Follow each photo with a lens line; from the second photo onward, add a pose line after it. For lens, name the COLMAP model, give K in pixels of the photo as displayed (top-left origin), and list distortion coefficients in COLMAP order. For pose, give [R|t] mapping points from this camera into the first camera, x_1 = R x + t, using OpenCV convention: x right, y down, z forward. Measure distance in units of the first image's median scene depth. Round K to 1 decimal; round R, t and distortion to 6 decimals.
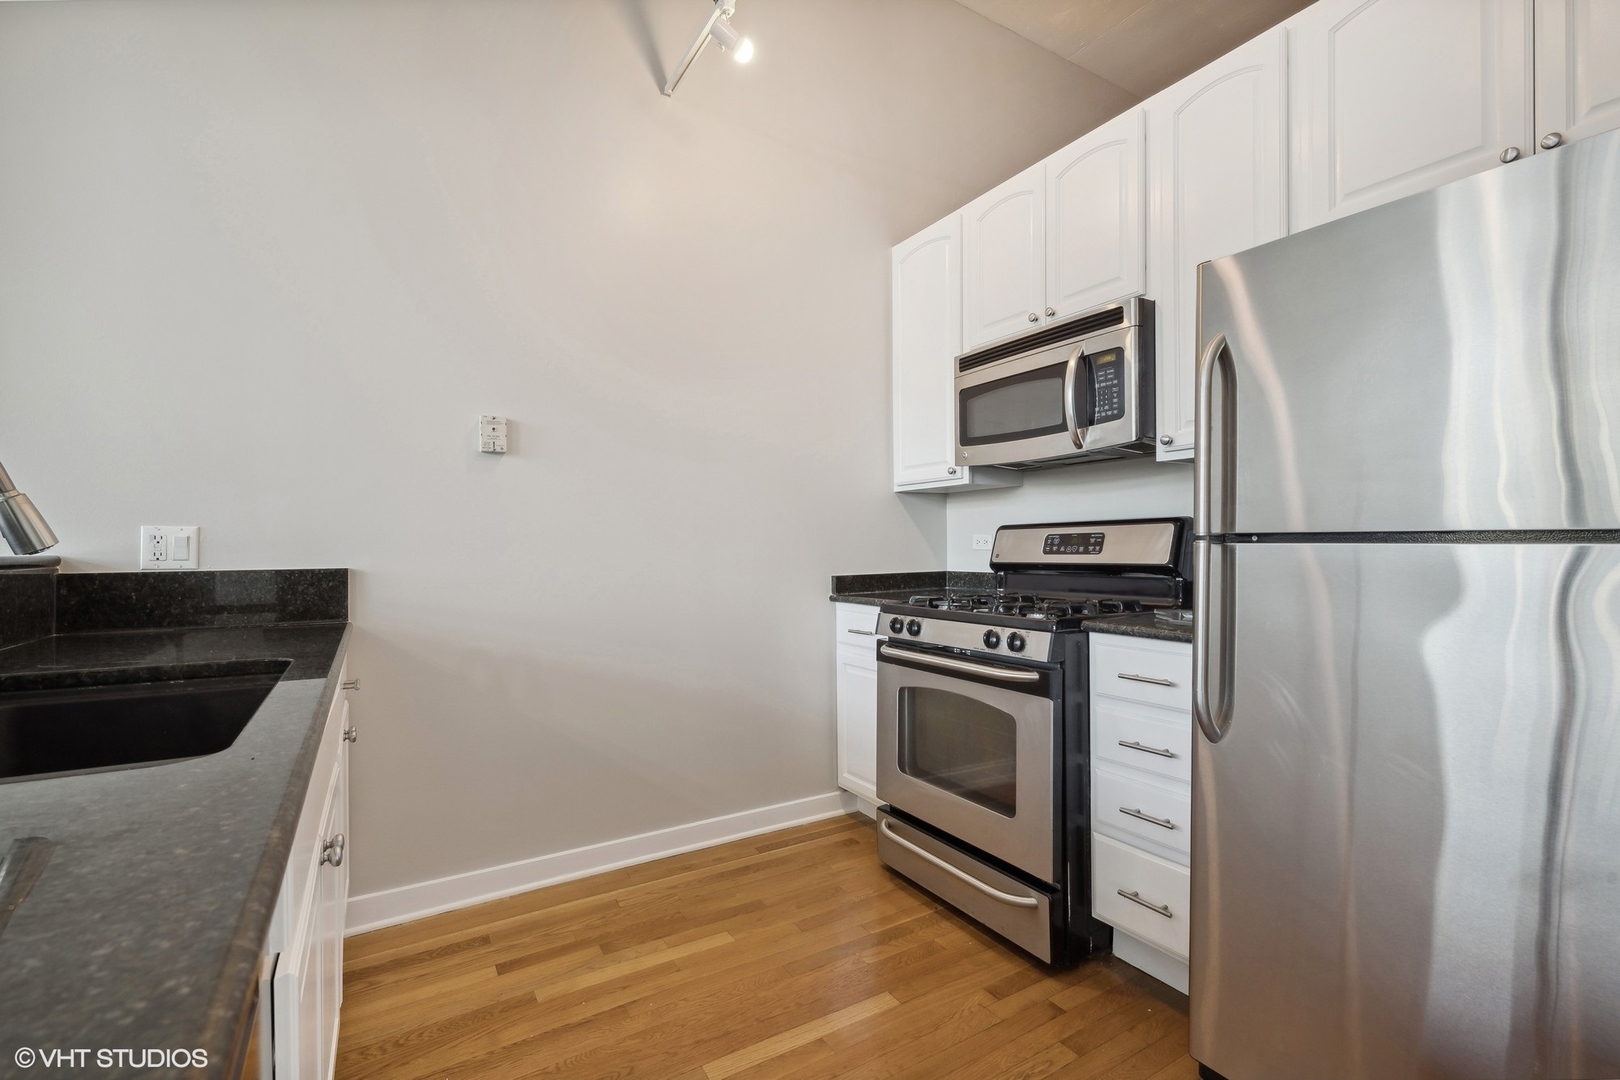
lens RADIAL K [[719.8, 0, 806.2], [0, 719.8, 552.0], [0, 0, 1]] dist [0.004233, -0.000022]
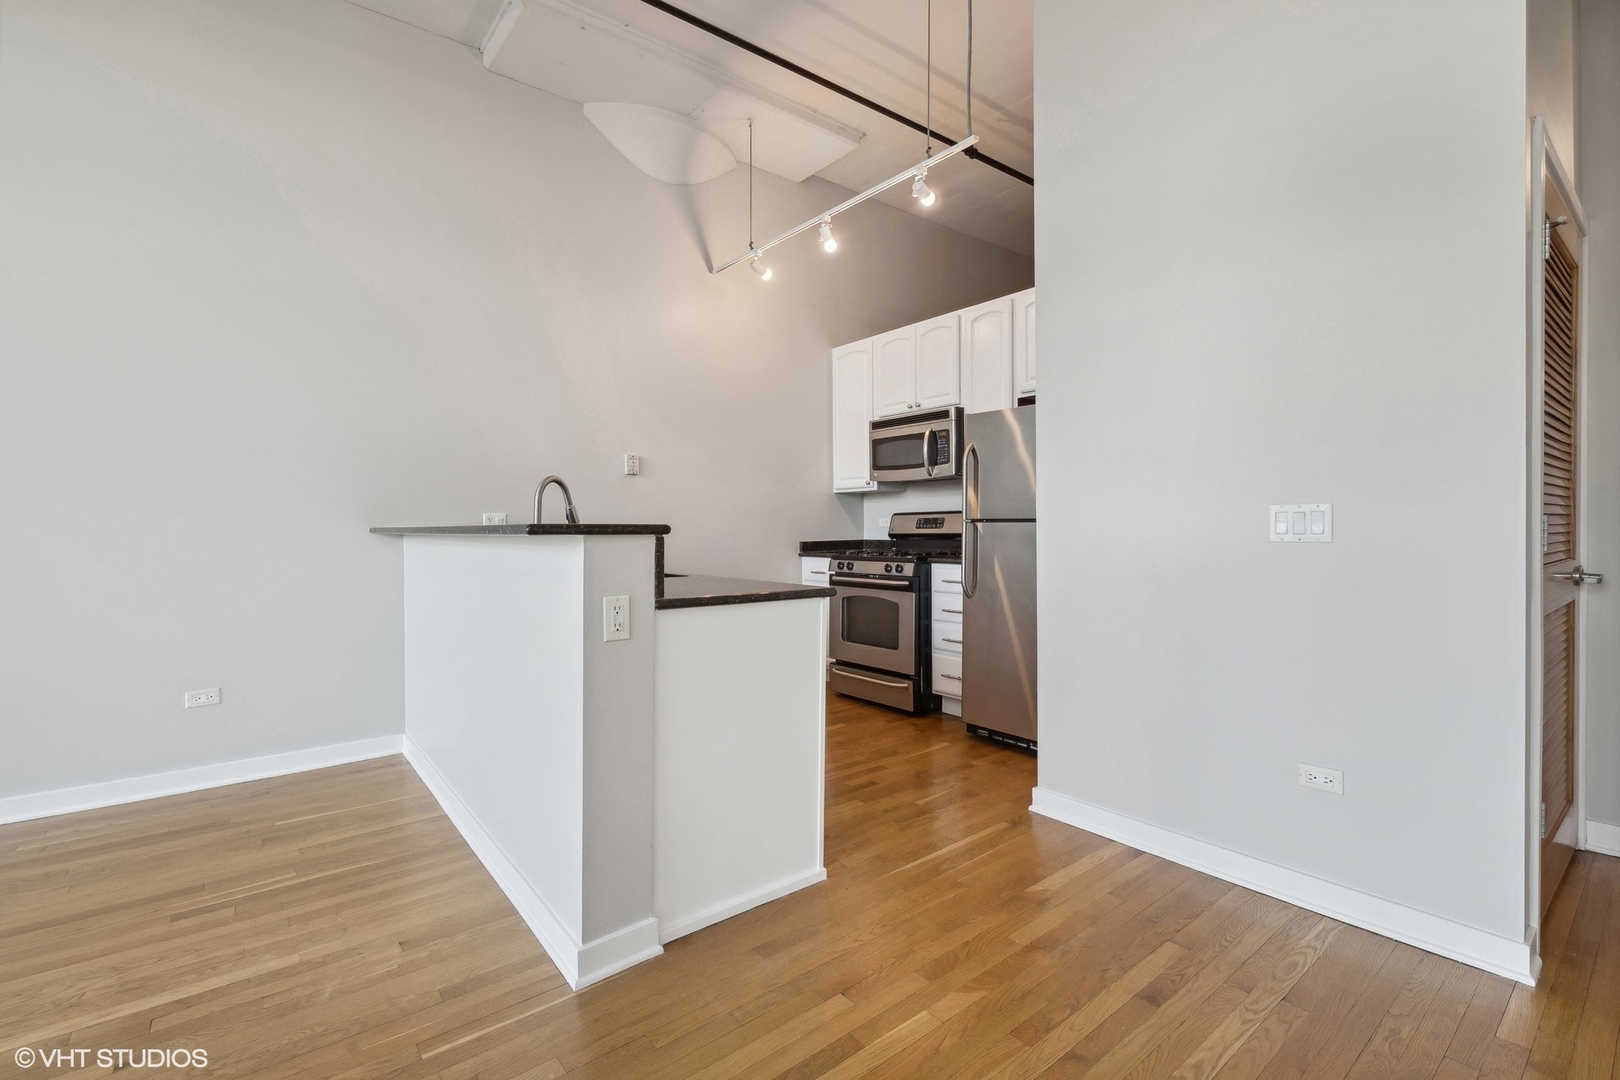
lens RADIAL K [[719.8, 0, 811.9], [0, 719.8, 531.1], [0, 0, 1]] dist [0.004233, -0.000022]
pose [[0.990799, 0.000671, 0.135343, -0.225628], [-0.000306, 0.999996, -0.002716, 0.016464], [-0.135344, 0.002649, 0.990795, -0.960476]]
